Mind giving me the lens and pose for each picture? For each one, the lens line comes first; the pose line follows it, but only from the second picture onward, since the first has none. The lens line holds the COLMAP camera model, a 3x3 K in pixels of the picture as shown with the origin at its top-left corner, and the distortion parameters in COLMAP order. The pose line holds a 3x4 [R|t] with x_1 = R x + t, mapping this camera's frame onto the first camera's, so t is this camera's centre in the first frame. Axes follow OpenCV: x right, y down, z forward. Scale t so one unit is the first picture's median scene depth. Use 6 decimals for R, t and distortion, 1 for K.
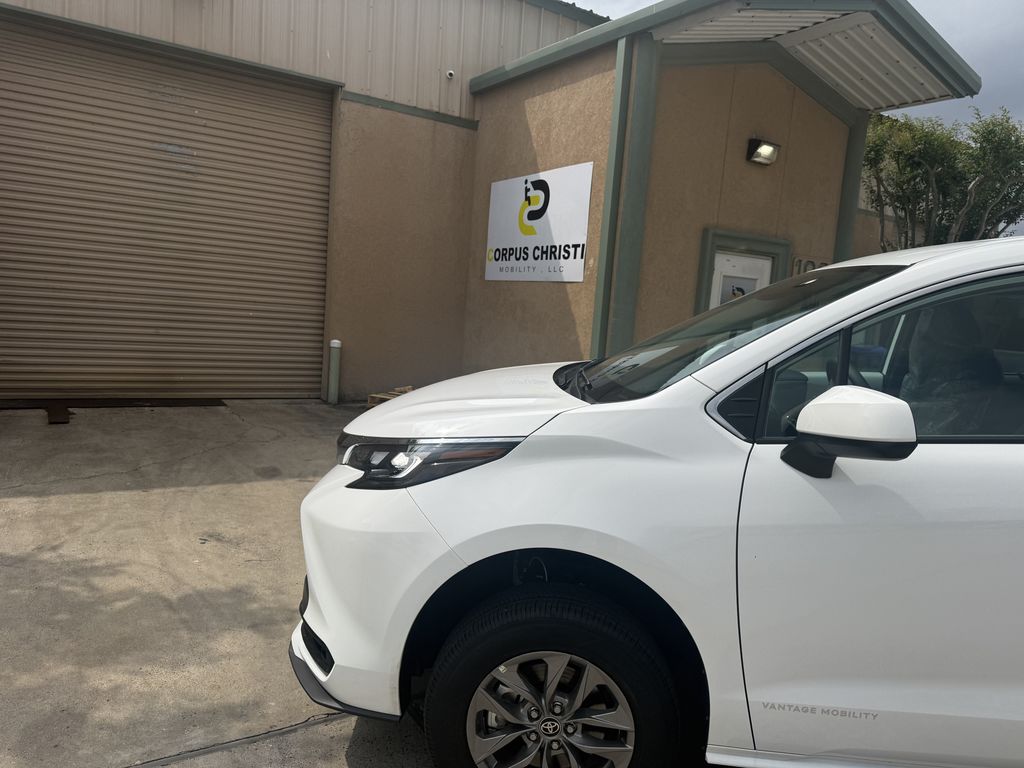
lens RADIAL K [[729.0, 0, 514.6], [0, 729.0, 385.2], [0, 0, 1]] dist [0.001811, -0.003438]
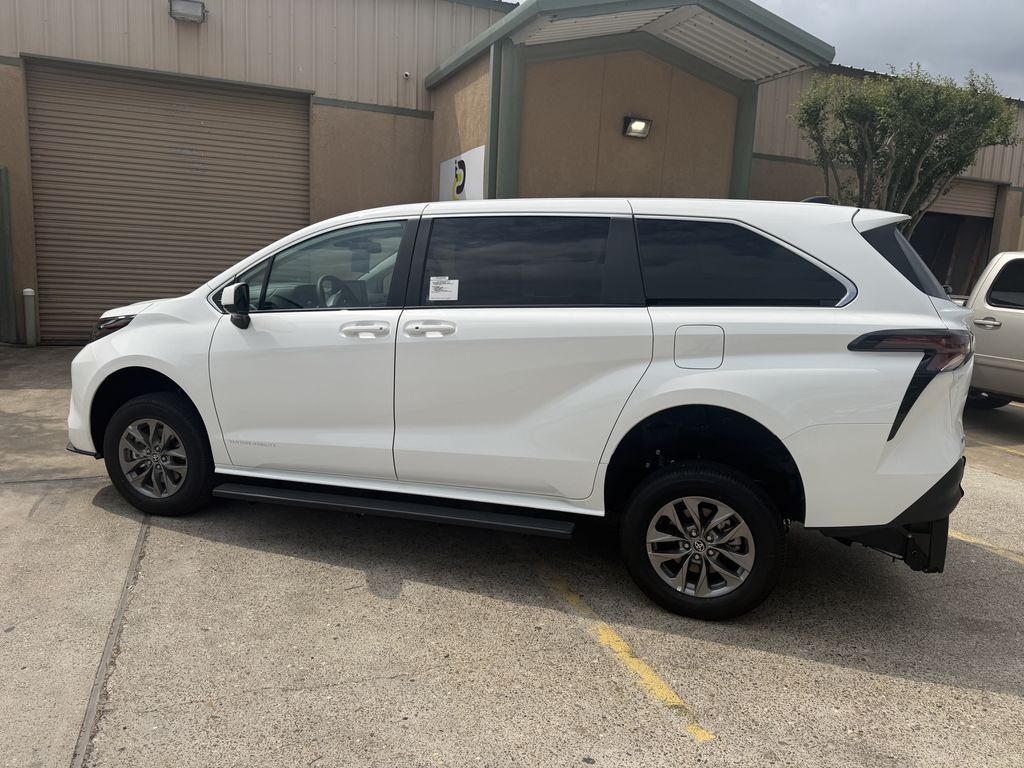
lens RADIAL K [[729.0, 0, 514.6], [0, 729.0, 385.2], [0, 0, 1]] dist [0.001811, -0.003438]
pose [[0.982426, 0.004547, -0.186599, 0.348641], [0.003149, 0.999157, 0.040927, 0.045590], [0.186628, -0.040795, 0.981583, -0.199453]]
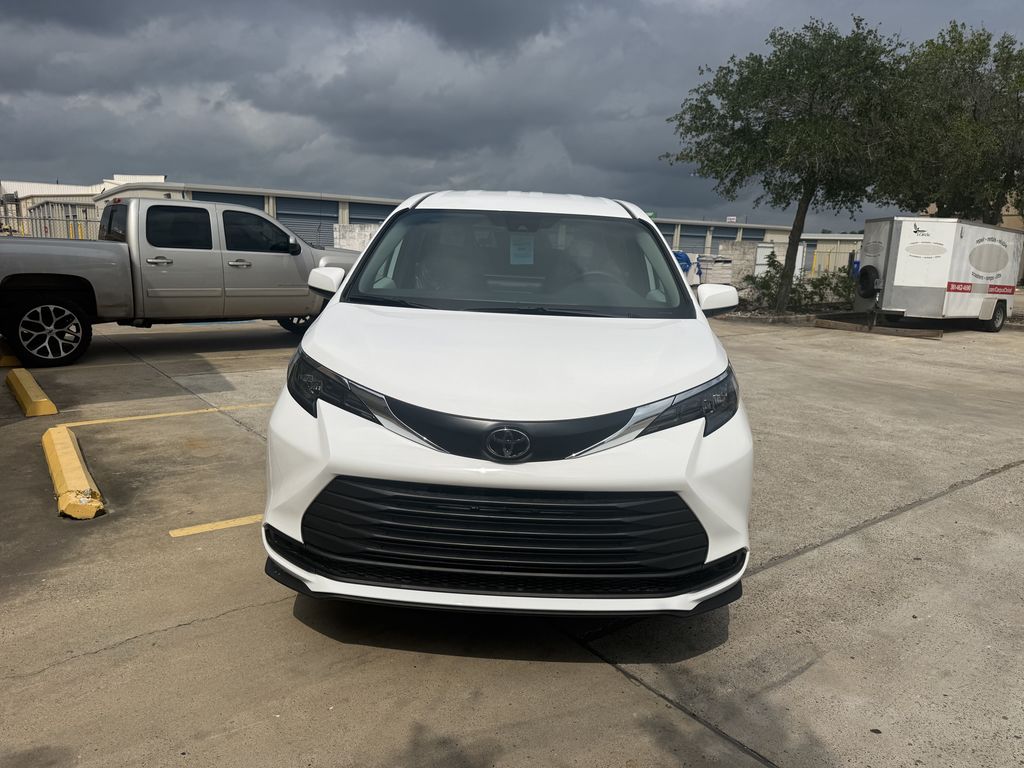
lens RADIAL K [[729.0, 0, 514.6], [0, 729.0, 385.2], [0, 0, 1]] dist [0.001811, -0.003438]
pose [[-0.096000, -0.267333, 0.958810, -0.341991], [0.069987, 0.959062, 0.274411, -0.072032], [-0.992918, 0.093448, -0.073360, 0.370312]]
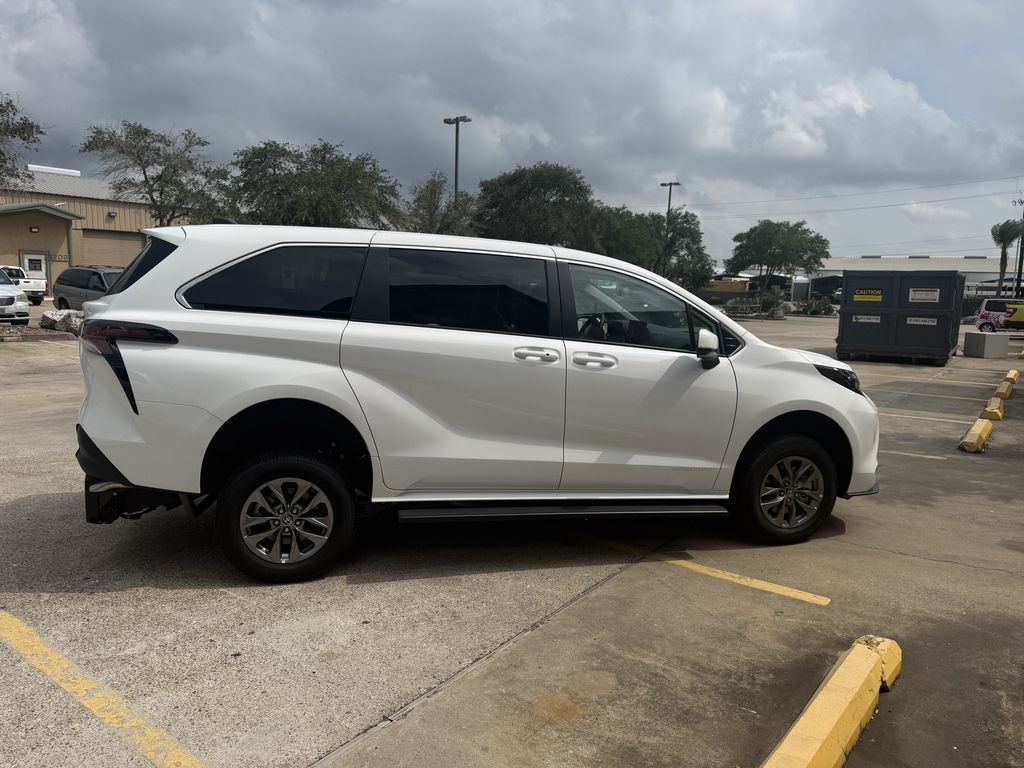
lens RADIAL K [[729.0, 0, 514.6], [0, 729.0, 385.2], [0, 0, 1]] dist [0.001811, -0.003438]
pose [[-0.928924, -0.052826, -0.366484, 0.440909], [-0.138965, 0.967158, 0.212824, -0.076174], [0.343205, 0.248626, -0.905757, 0.868025]]
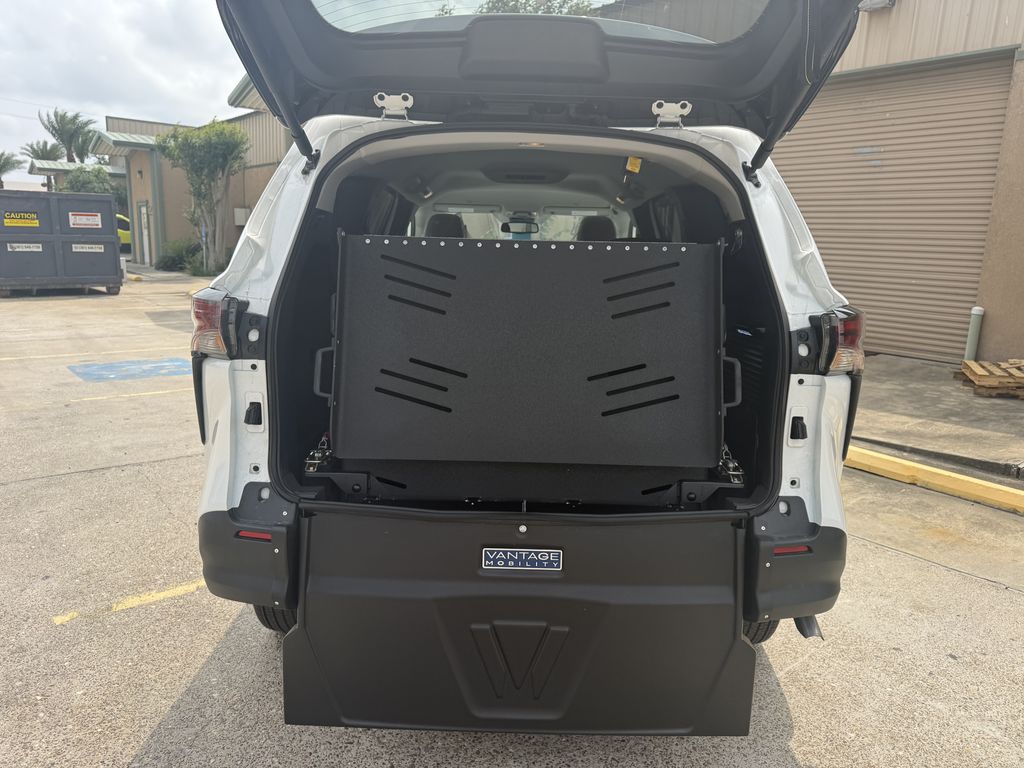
lens RADIAL K [[730.2, 0, 509.9], [0, 730.2, 396.0], [0, 0, 1]] dist [-0.000132, -0.002890]
pose [[0.117477, 0.136372, -0.983667, 0.719749], [-0.135828, 0.983424, 0.120117, 0.027120], [0.983743, 0.119498, 0.134053, 0.252401]]
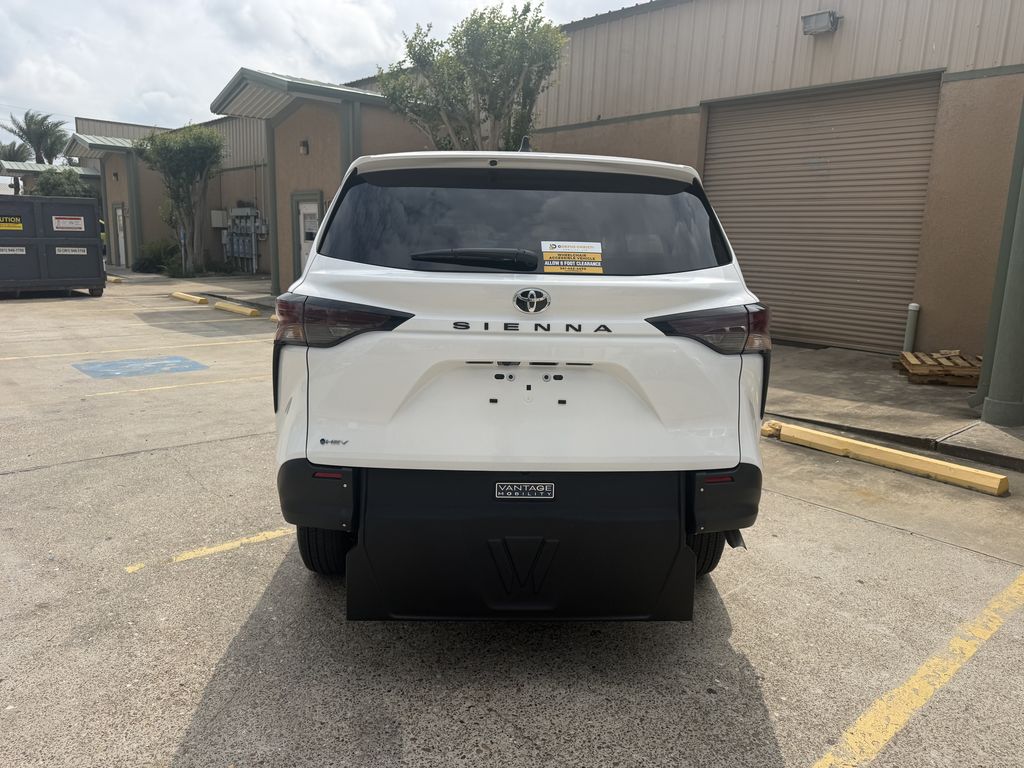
lens RADIAL K [[729.0, 0, 514.6], [0, 729.0, 385.2], [0, 0, 1]] dist [0.001811, -0.003438]
pose [[0.161907, 0.121720, -0.979270, 0.795919], [-0.129607, 0.986390, 0.101177, 0.029129], [0.978258, 0.110539, 0.175479, 0.230443]]
